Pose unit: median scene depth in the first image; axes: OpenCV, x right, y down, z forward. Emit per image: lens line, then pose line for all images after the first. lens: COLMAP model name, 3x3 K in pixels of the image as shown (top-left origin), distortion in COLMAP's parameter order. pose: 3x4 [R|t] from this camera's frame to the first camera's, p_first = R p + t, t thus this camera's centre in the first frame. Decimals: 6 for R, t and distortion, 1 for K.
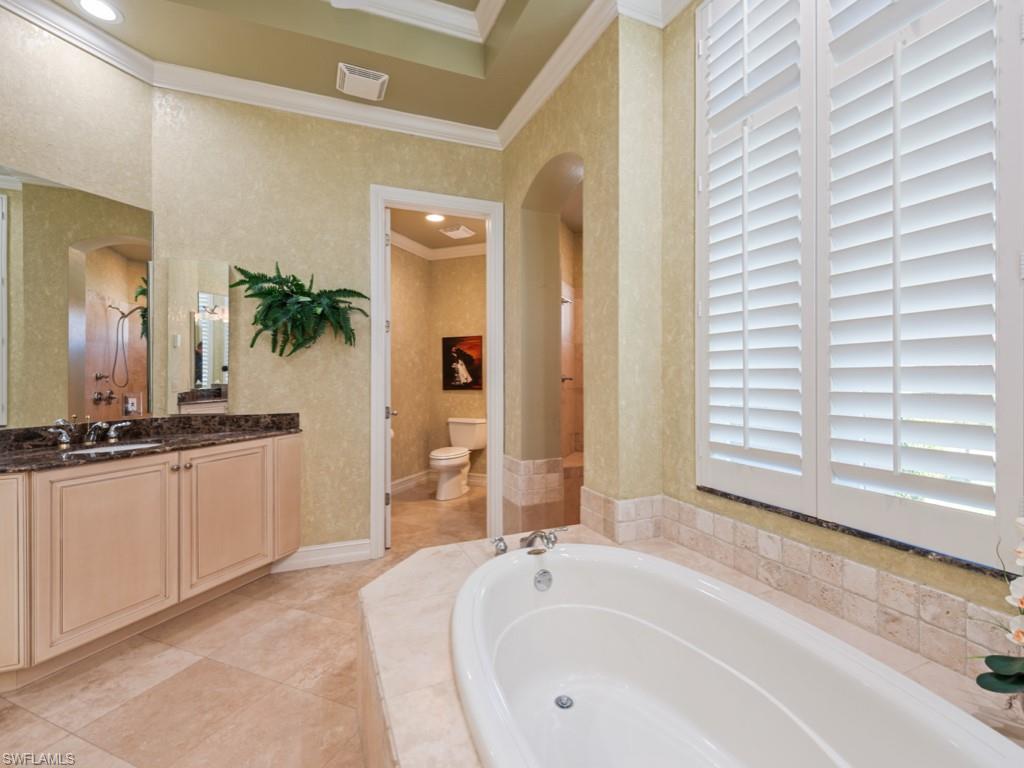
lens RADIAL K [[448.2, 0, 511.8], [0, 448.2, 375.2], [0, 0, 1]] dist [-0.000372, -0.000109]
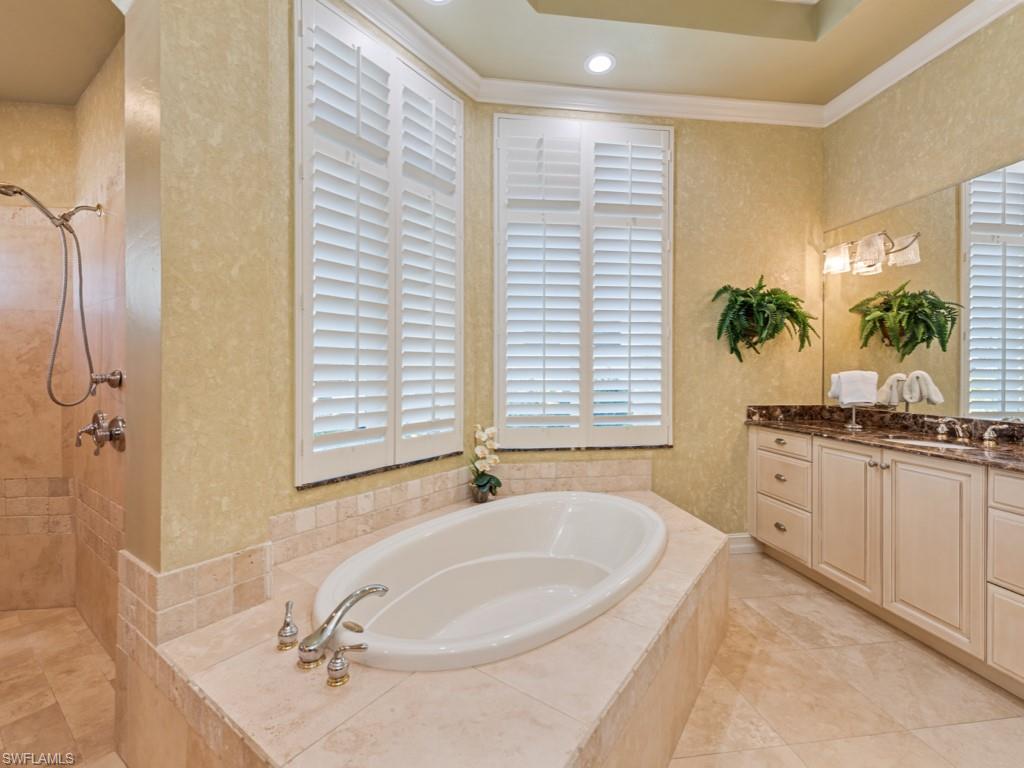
lens RADIAL K [[448.2, 0, 511.8], [0, 448.2, 375.2], [0, 0, 1]] dist [-0.000372, -0.000109]
pose [[-0.504645, -0.004658, 0.863314, -0.741295], [0.001736, 0.999978, 0.006410, 0.006766], [-0.863325, 0.004734, -0.504626, 1.282419]]
